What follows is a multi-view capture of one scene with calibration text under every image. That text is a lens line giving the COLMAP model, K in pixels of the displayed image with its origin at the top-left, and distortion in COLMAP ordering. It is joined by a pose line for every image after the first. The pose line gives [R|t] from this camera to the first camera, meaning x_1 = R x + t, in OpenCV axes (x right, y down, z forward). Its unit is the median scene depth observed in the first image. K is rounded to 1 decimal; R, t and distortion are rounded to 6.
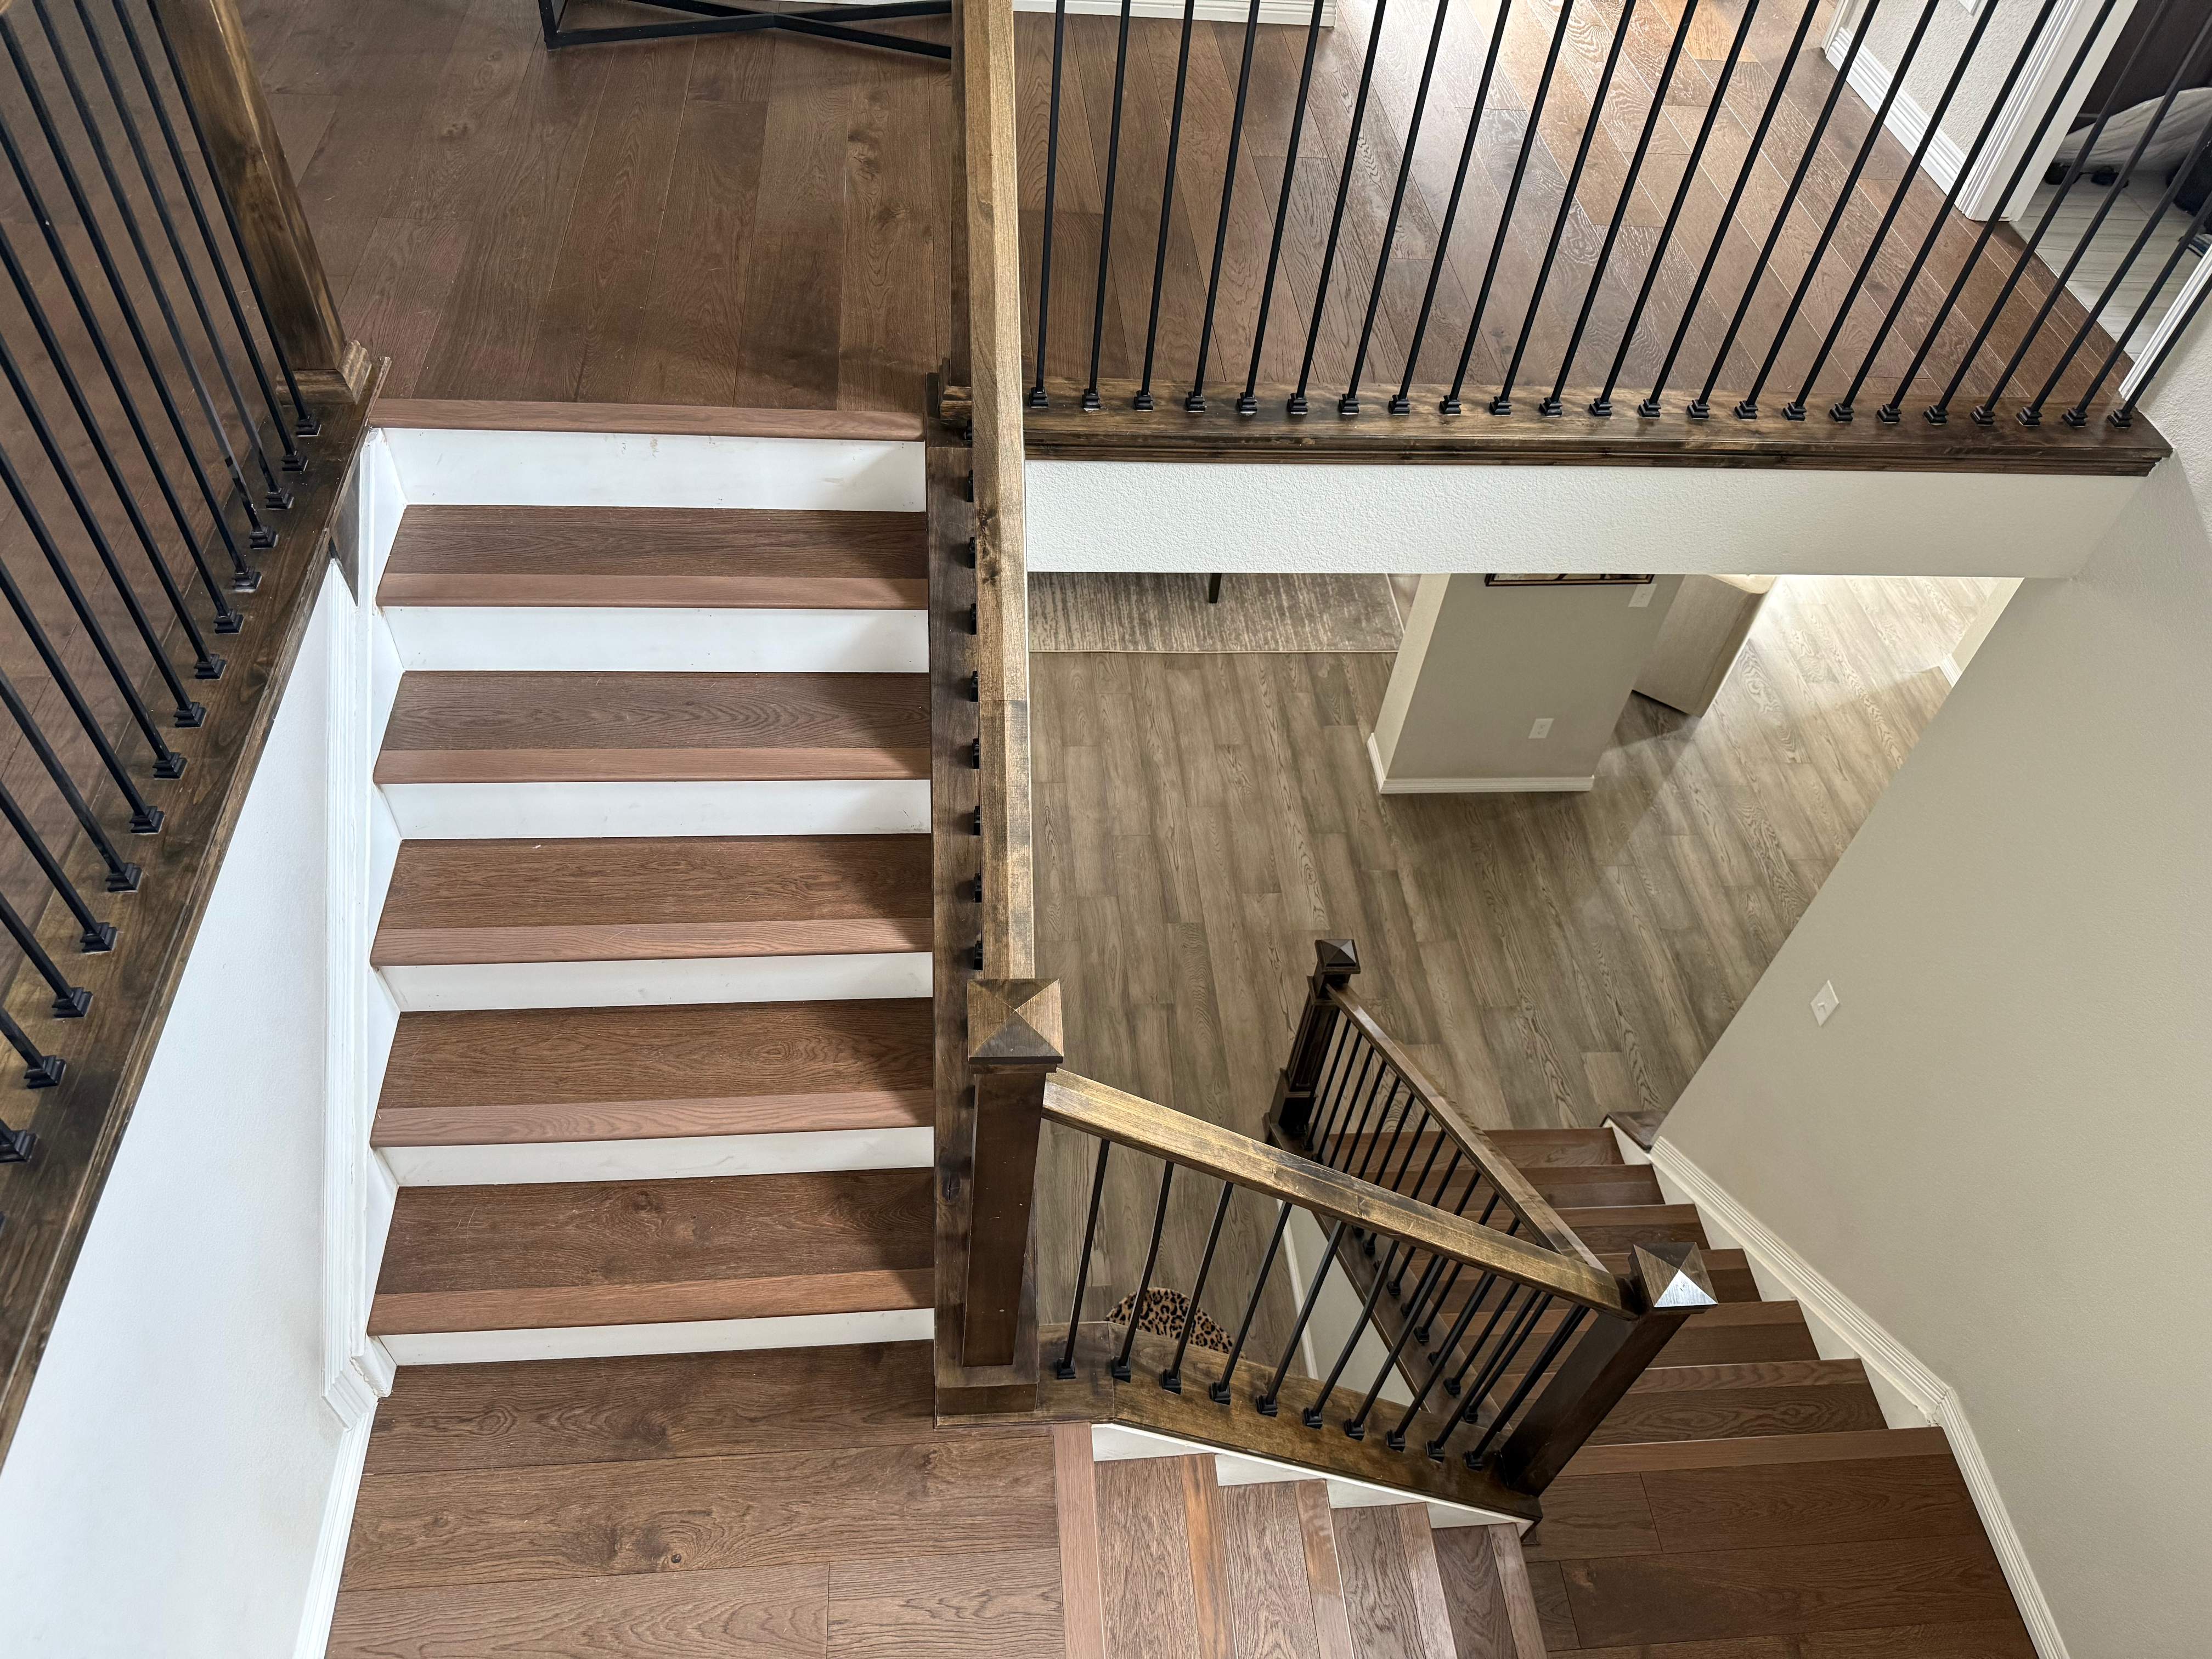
lens RADIAL K [[1569.4, 0, 1104.5], [0, 1569.4, 830.4], [0, 0, 1]] dist [0.018723, -0.037756]
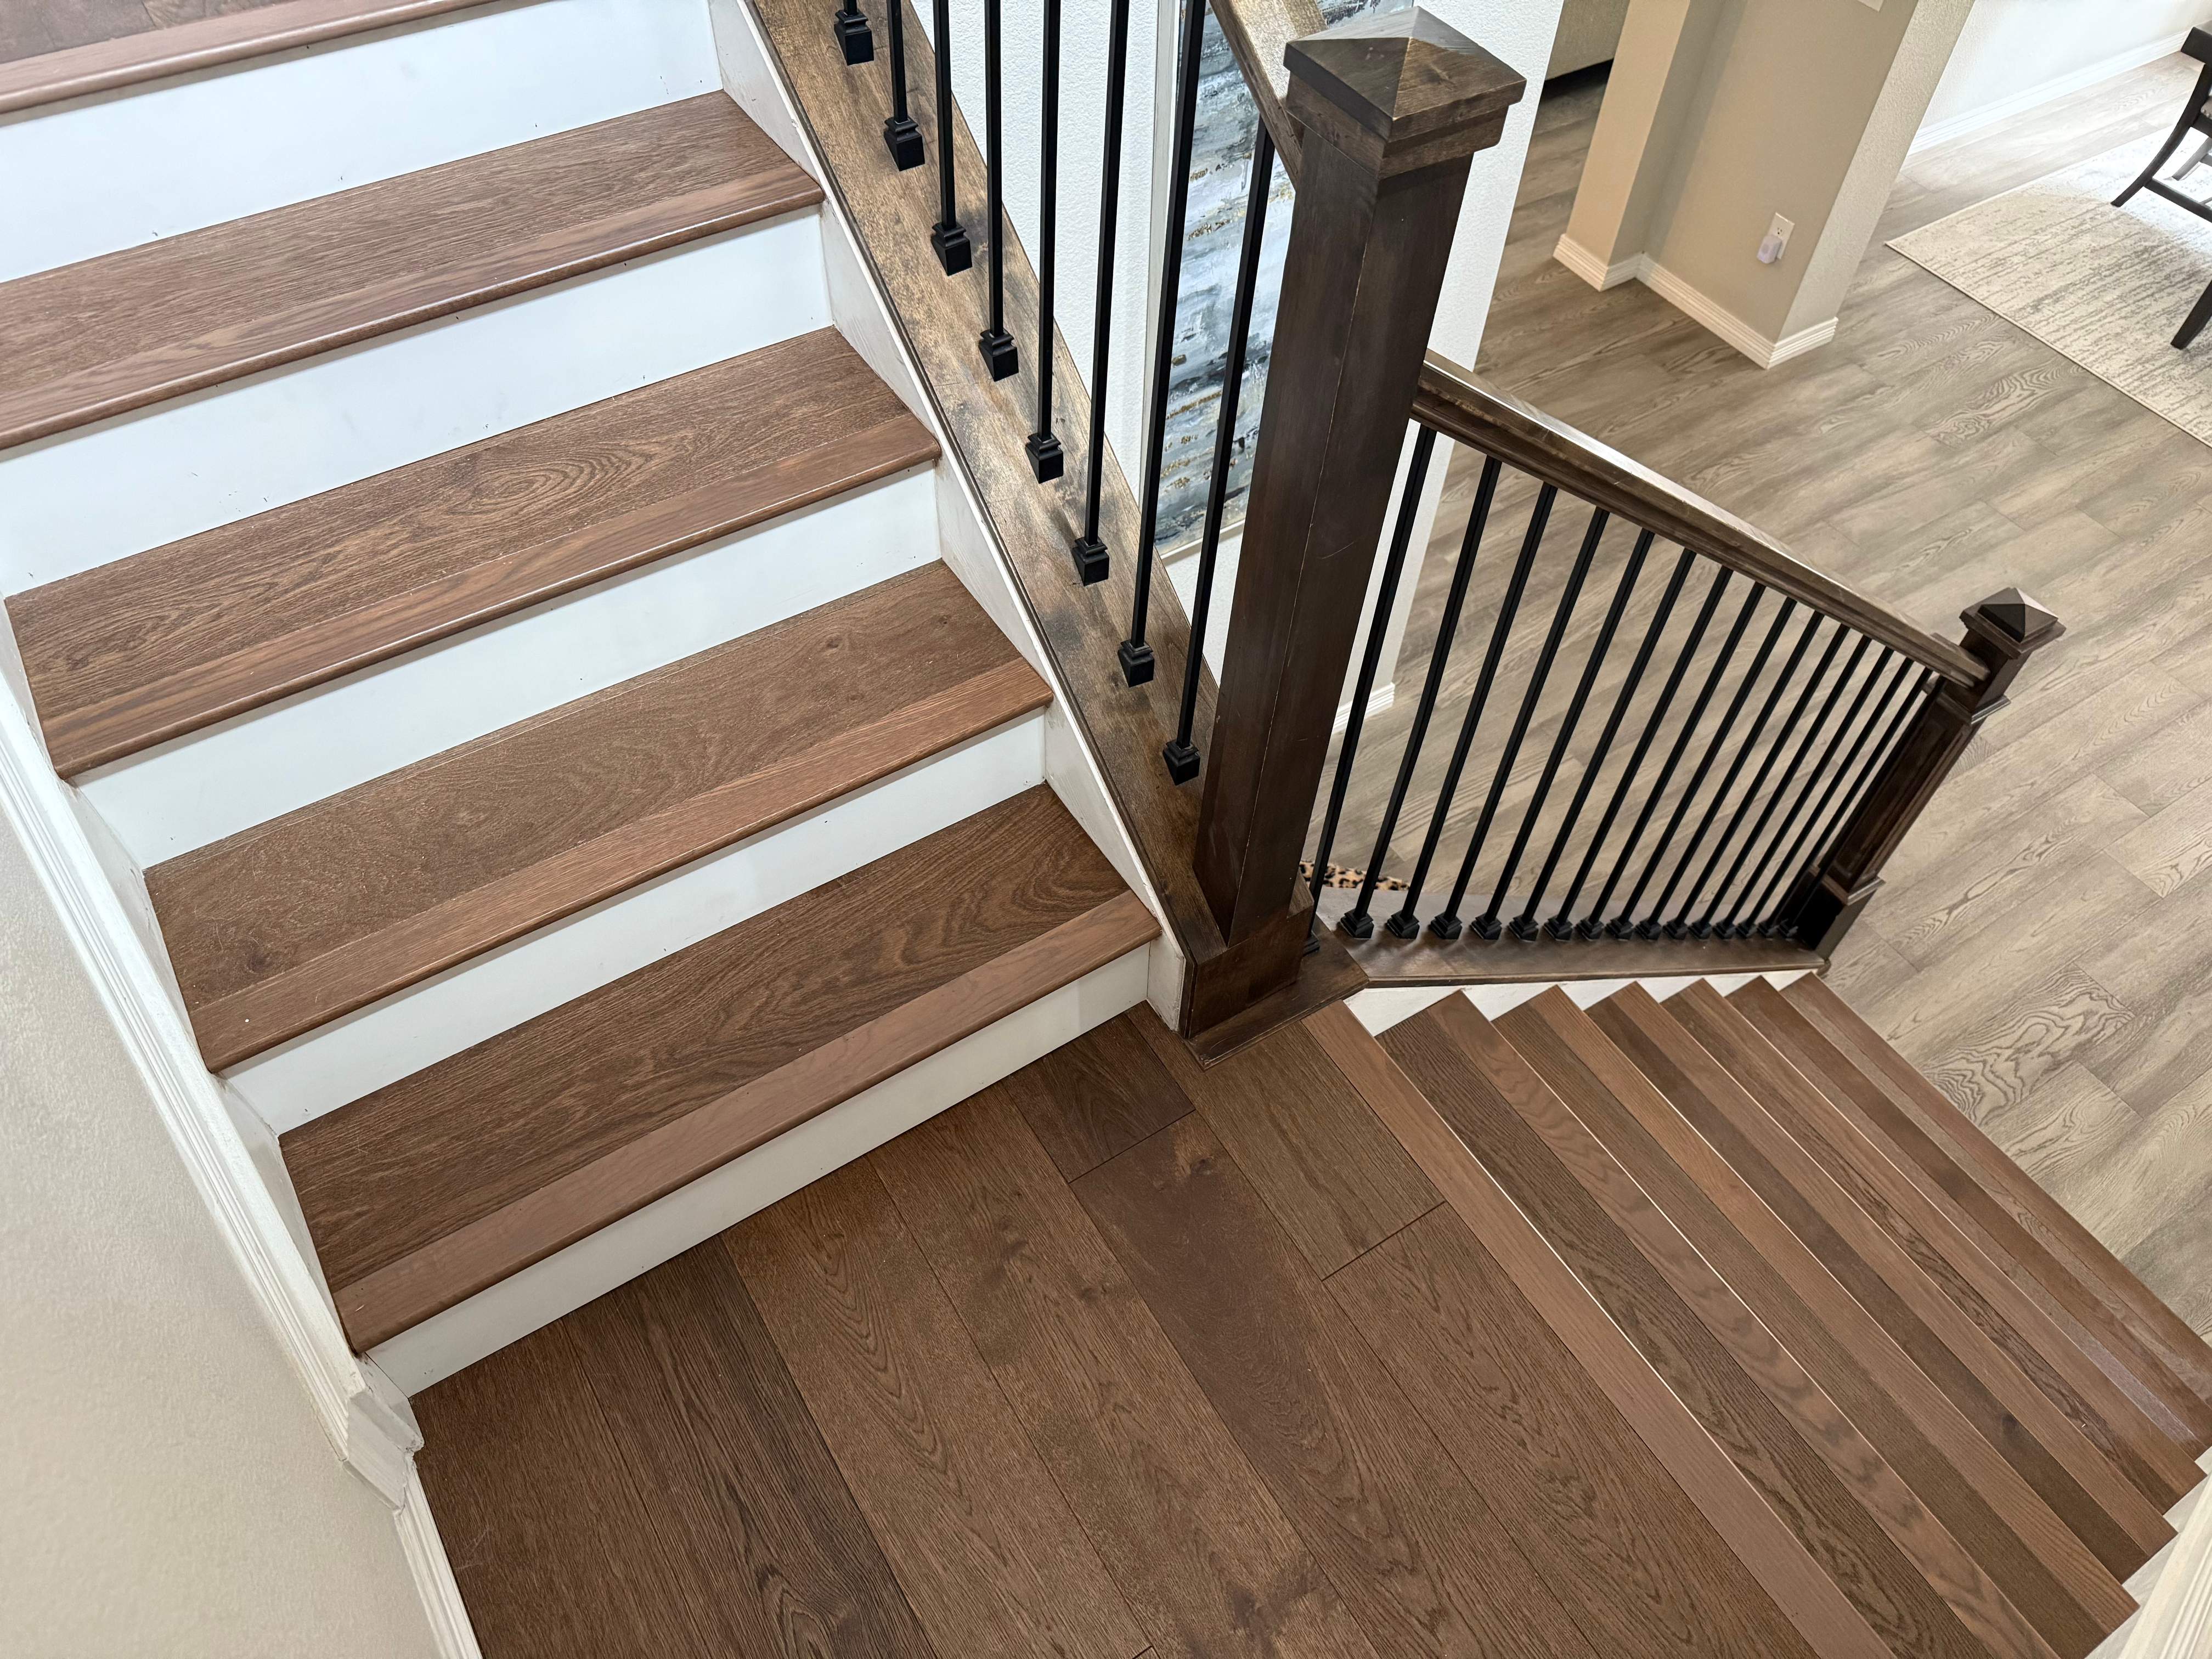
lens RADIAL K [[1569.4, 0, 1095.6], [0, 1569.4, 837.6], [0, 0, 1]] dist [0.018723, -0.037756]
pose [[0.464771, 0.656102, -0.594575, 0.675234], [-0.659884, 0.704404, 0.261473, 0.360857], [0.590373, 0.270826, 0.760337, 0.702765]]
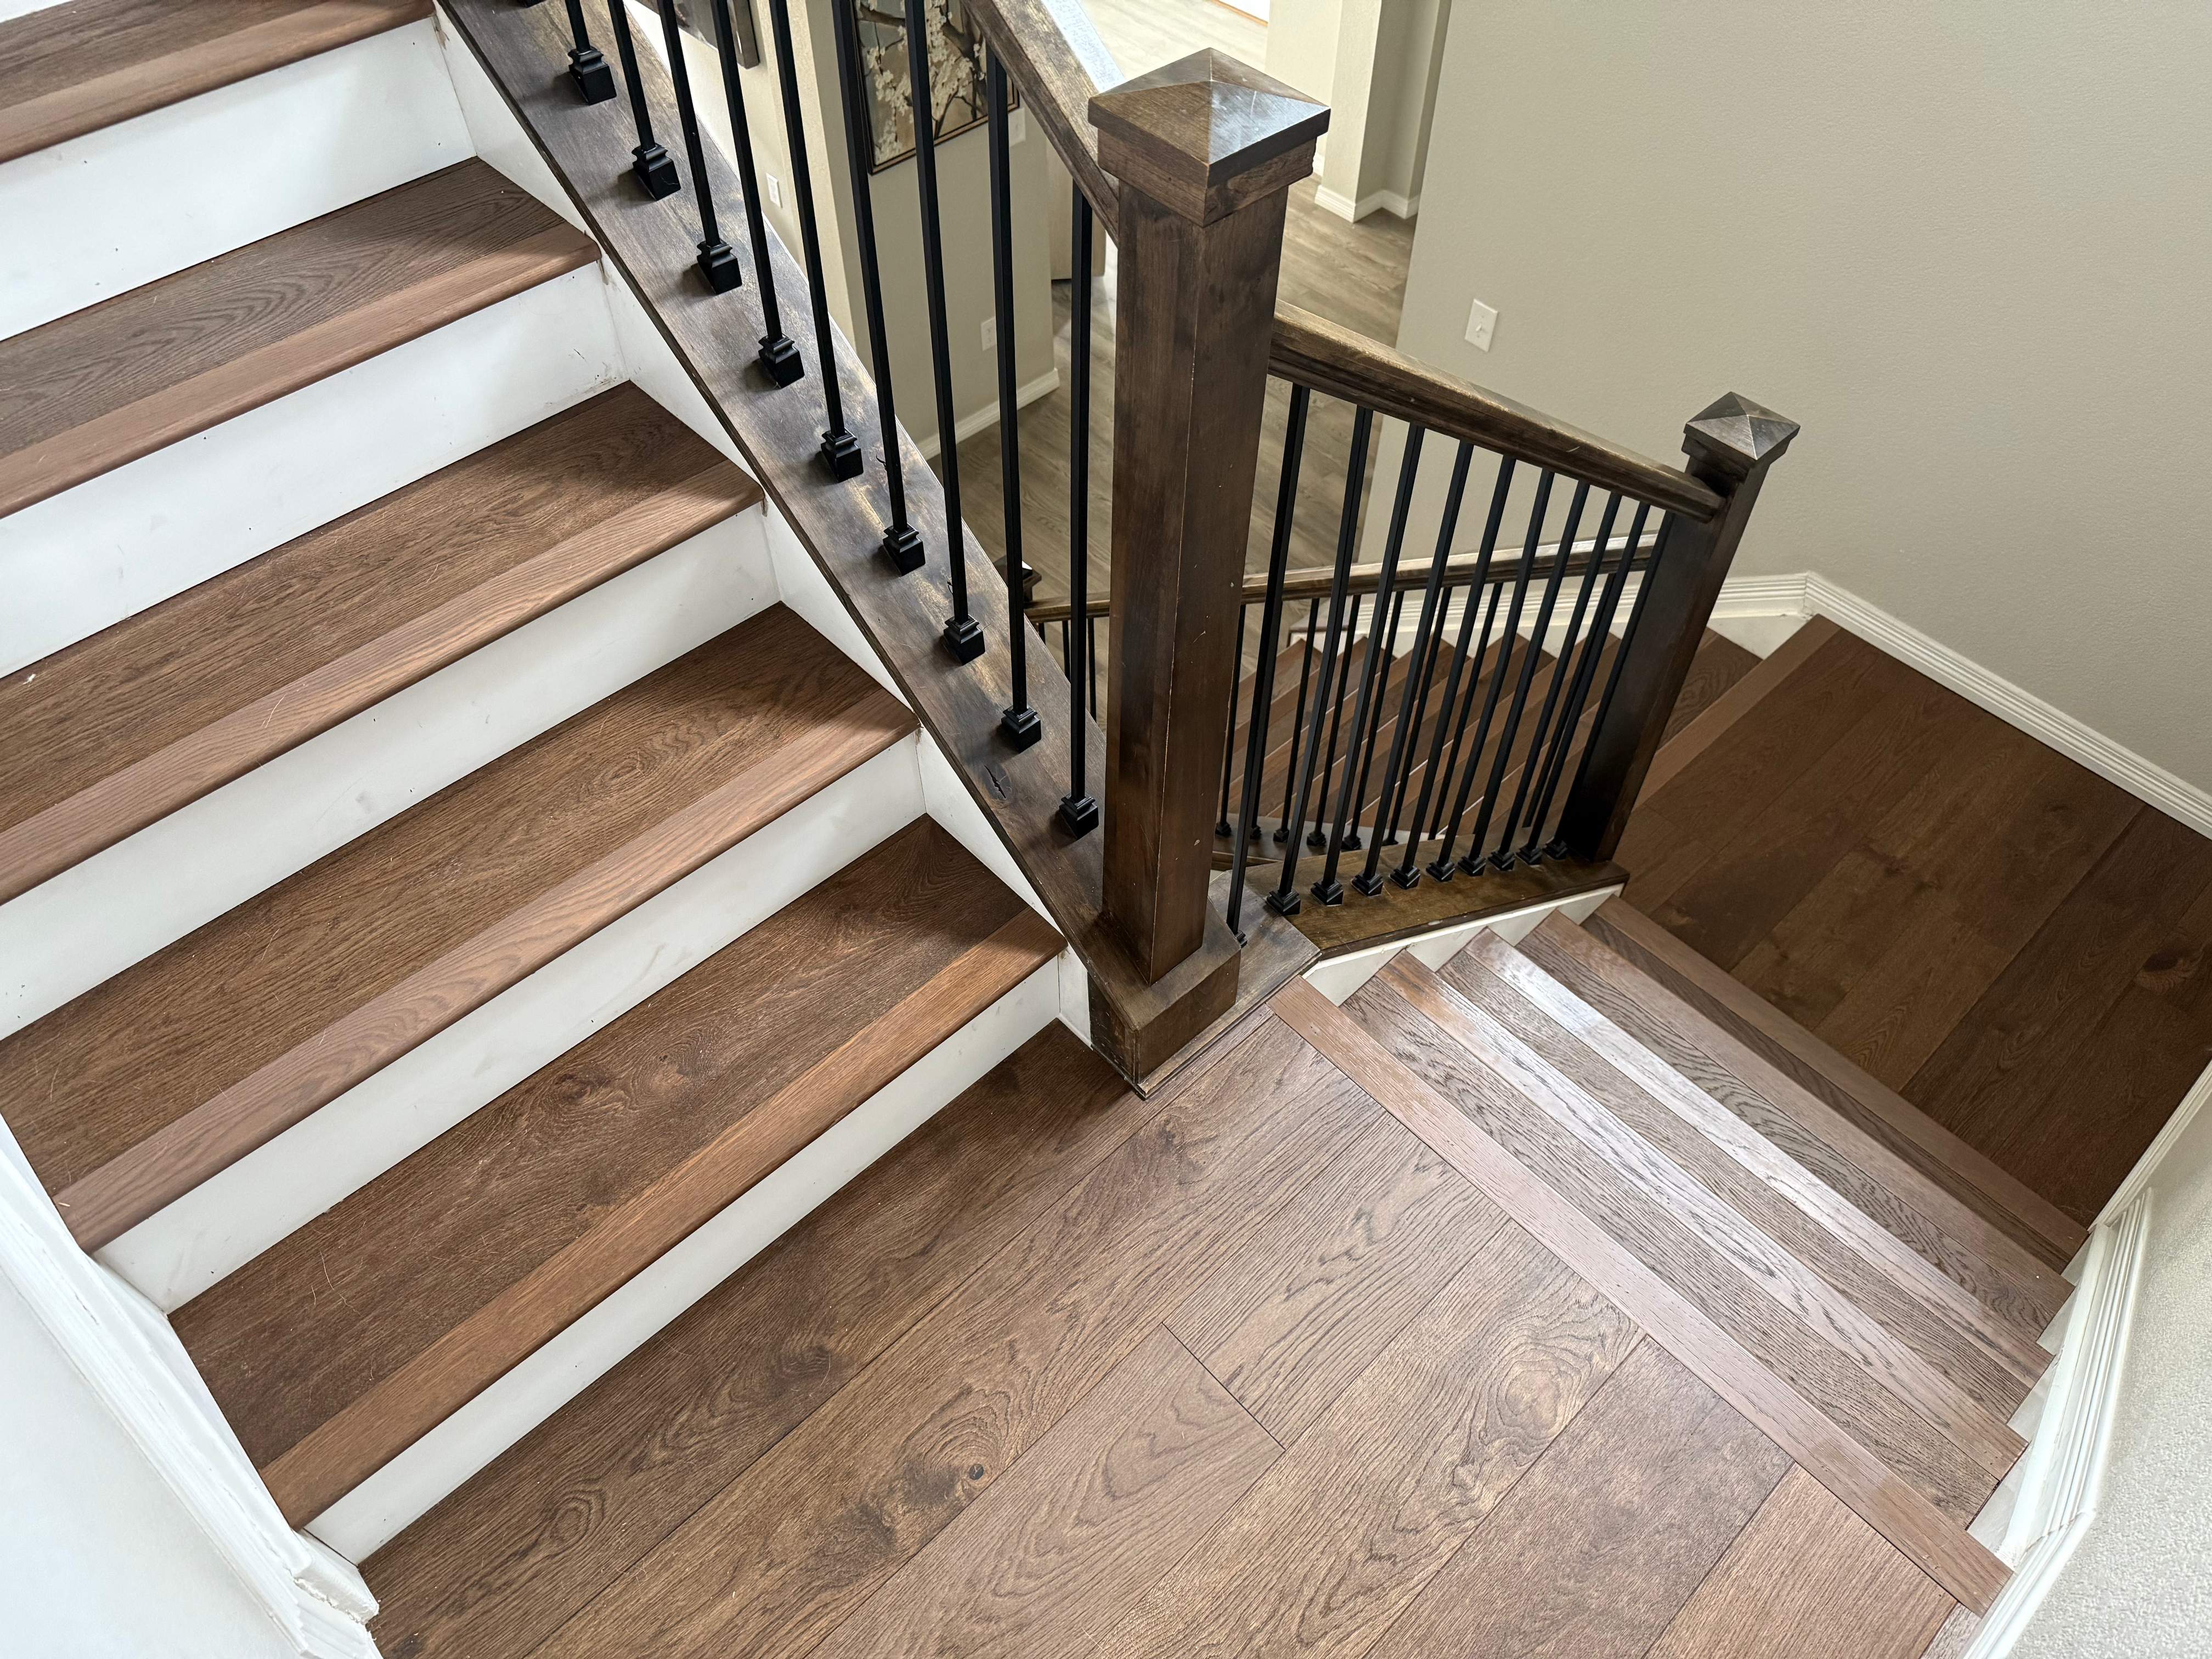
lens RADIAL K [[1569.4, 0, 1102.8], [0, 1569.4, 852.2], [0, 0, 1]] dist [0.018723, -0.037756]
pose [[0.783139, -0.533603, 0.319313, -0.278320], [0.504982, 0.845370, 0.174190, 0.157218], [-0.362886, 0.024833, 0.931503, 0.360980]]
